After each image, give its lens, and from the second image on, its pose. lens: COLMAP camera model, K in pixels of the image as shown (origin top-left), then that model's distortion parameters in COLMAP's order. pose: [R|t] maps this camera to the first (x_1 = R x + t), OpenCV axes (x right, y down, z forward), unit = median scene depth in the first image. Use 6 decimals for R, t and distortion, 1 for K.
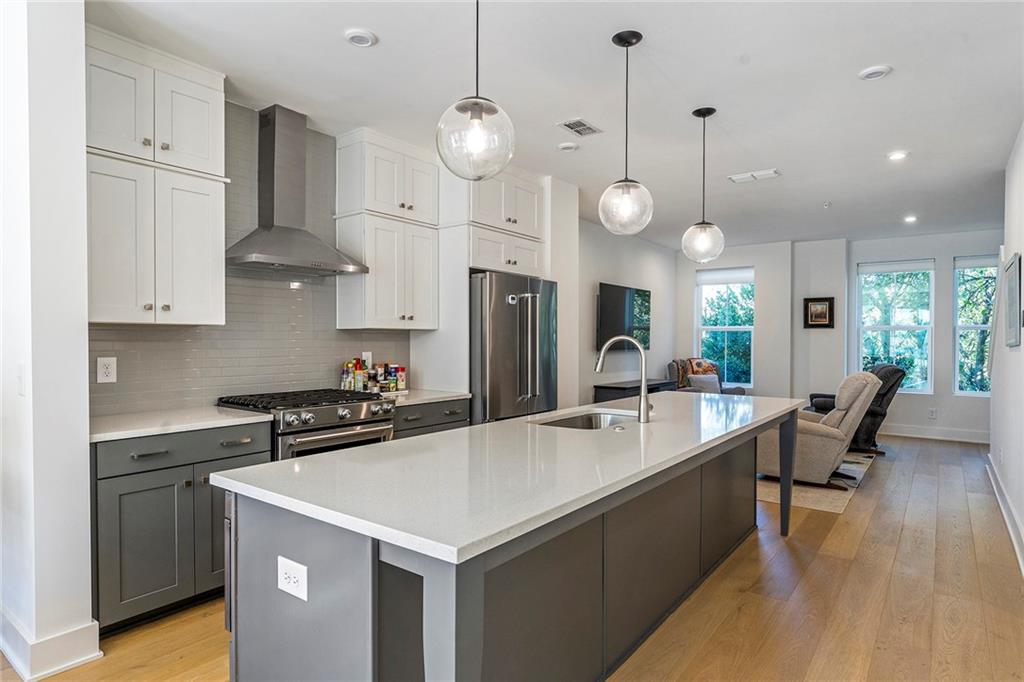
lens RADIAL K [[569.0, 0, 515.5], [0, 569.0, 342.2], [0, 0, 1]] dist [0.015236, -0.000432]
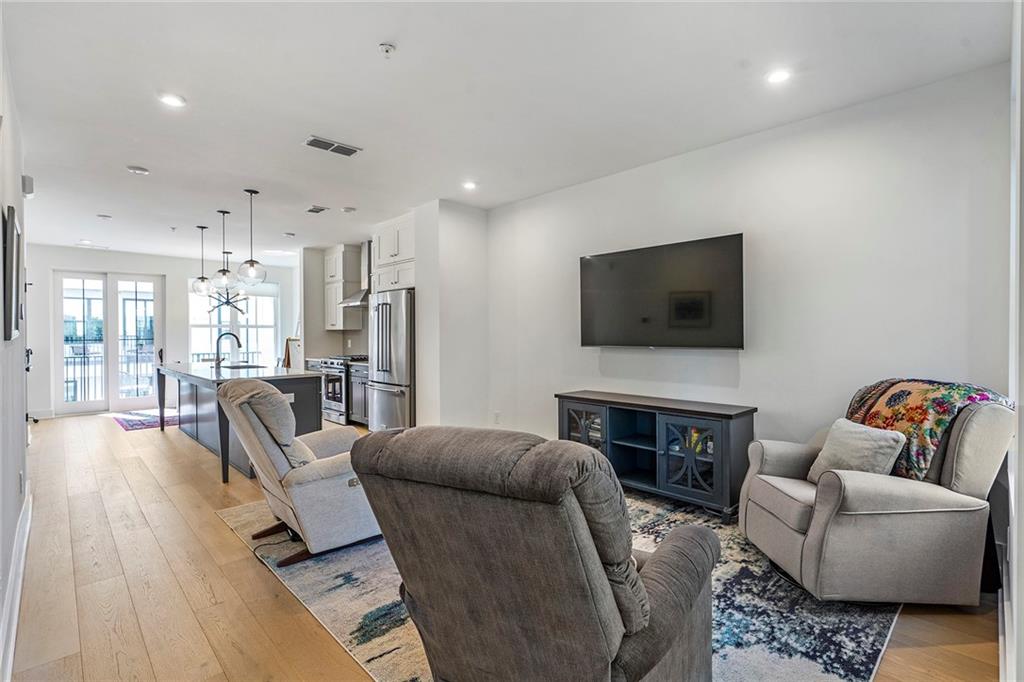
lens RADIAL K [[467.0, 0, 507.8], [0, 467.0, 336.1], [0, 0, 1]] dist [0.001414, 0.000599]
pose [[-0.155755, -0.001433, -0.987795, 0.846383], [-0.000576, 0.999999, -0.001360, 0.003009], [0.987796, 0.000357, -0.155755, 1.072439]]
